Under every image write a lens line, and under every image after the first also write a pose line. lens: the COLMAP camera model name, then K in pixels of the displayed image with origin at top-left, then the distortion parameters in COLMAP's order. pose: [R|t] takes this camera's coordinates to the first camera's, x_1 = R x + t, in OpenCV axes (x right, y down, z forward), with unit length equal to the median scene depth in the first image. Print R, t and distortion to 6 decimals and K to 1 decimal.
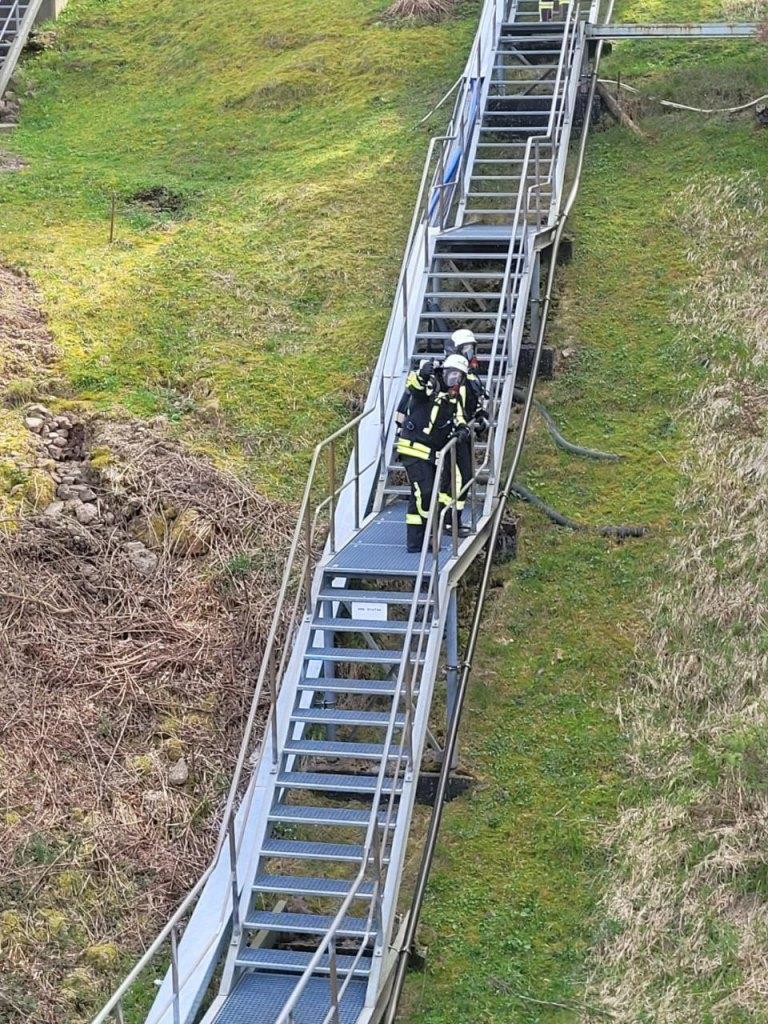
lens RADIAL K [[2021.6, 0, 384.0], [0, 2021.6, 512.0], [0, 0, 1]] dist [-0.057153, 0.709007]
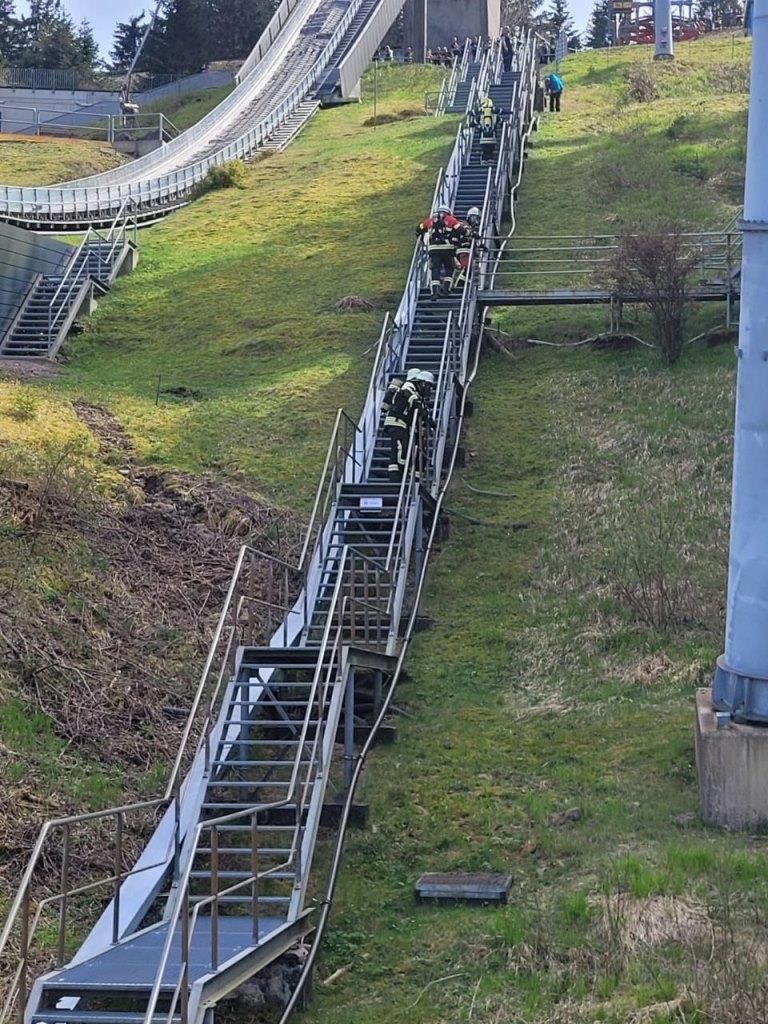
lens RADIAL K [[2021.6, 0, 384.0], [0, 2021.6, 512.0], [0, 0, 1]] dist [-0.057153, 0.709007]
pose [[0.996160, 0.028394, 0.082816, -0.098962], [-0.003033, 0.956572, -0.291481, 0.398815], [-0.087496, 0.290111, 0.952985, -0.416604]]
